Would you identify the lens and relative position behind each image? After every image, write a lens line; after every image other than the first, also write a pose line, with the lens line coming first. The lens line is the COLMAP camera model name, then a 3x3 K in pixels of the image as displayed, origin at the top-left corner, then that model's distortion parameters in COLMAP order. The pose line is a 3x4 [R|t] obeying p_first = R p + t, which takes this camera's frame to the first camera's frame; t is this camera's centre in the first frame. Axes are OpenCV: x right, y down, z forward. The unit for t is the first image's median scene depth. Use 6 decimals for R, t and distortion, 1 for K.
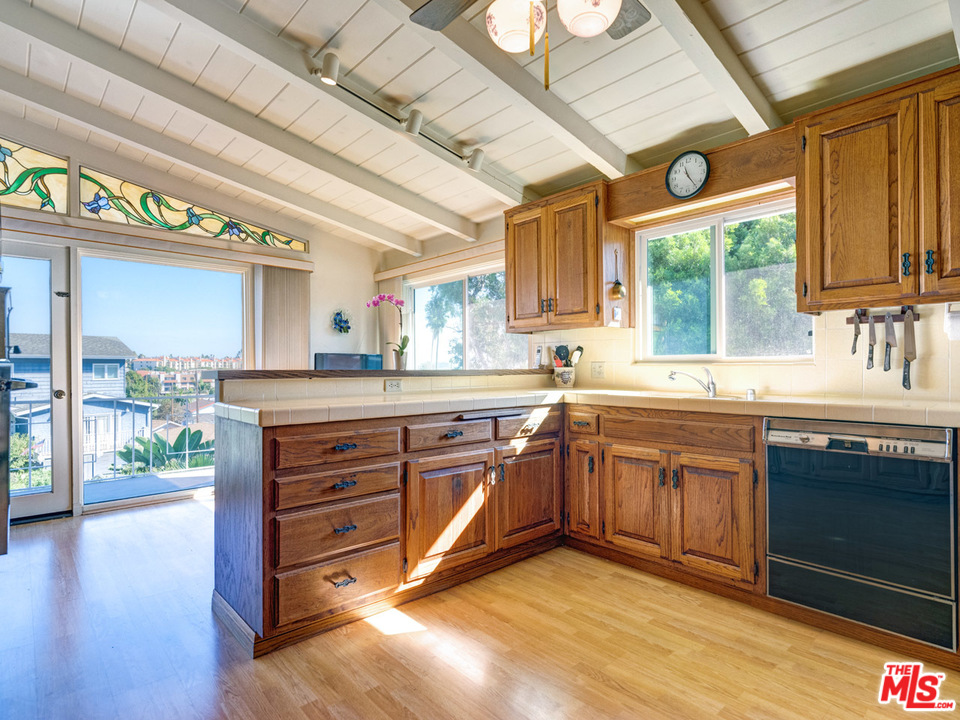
lens RADIAL K [[513.2, 0, 476.8], [0, 513.2, 362.3], [0, 0, 1]] dist [0.000760, -0.000735]
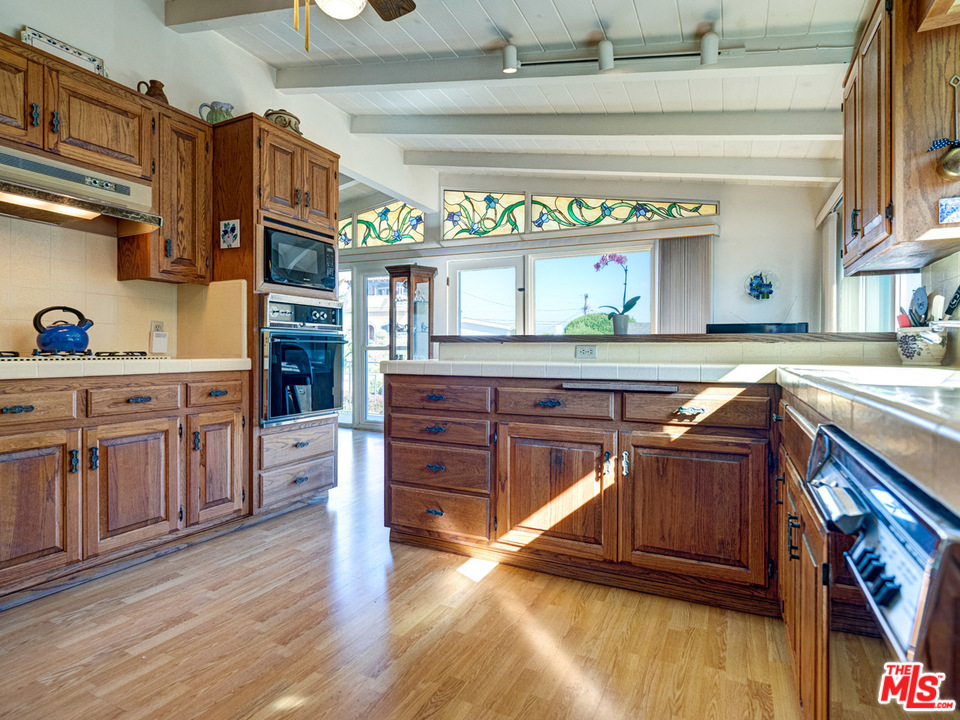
lens RADIAL K [[517.3, 0, 479.2], [0, 517.3, 345.7], [0, 0, 1]] dist [-0.001881, -0.000605]
pose [[0.377971, -0.003463, -0.925811, 0.636828], [0.003246, 0.999992, -0.002416, 0.035498], [0.925812, -0.002092, 0.377979, 0.464723]]
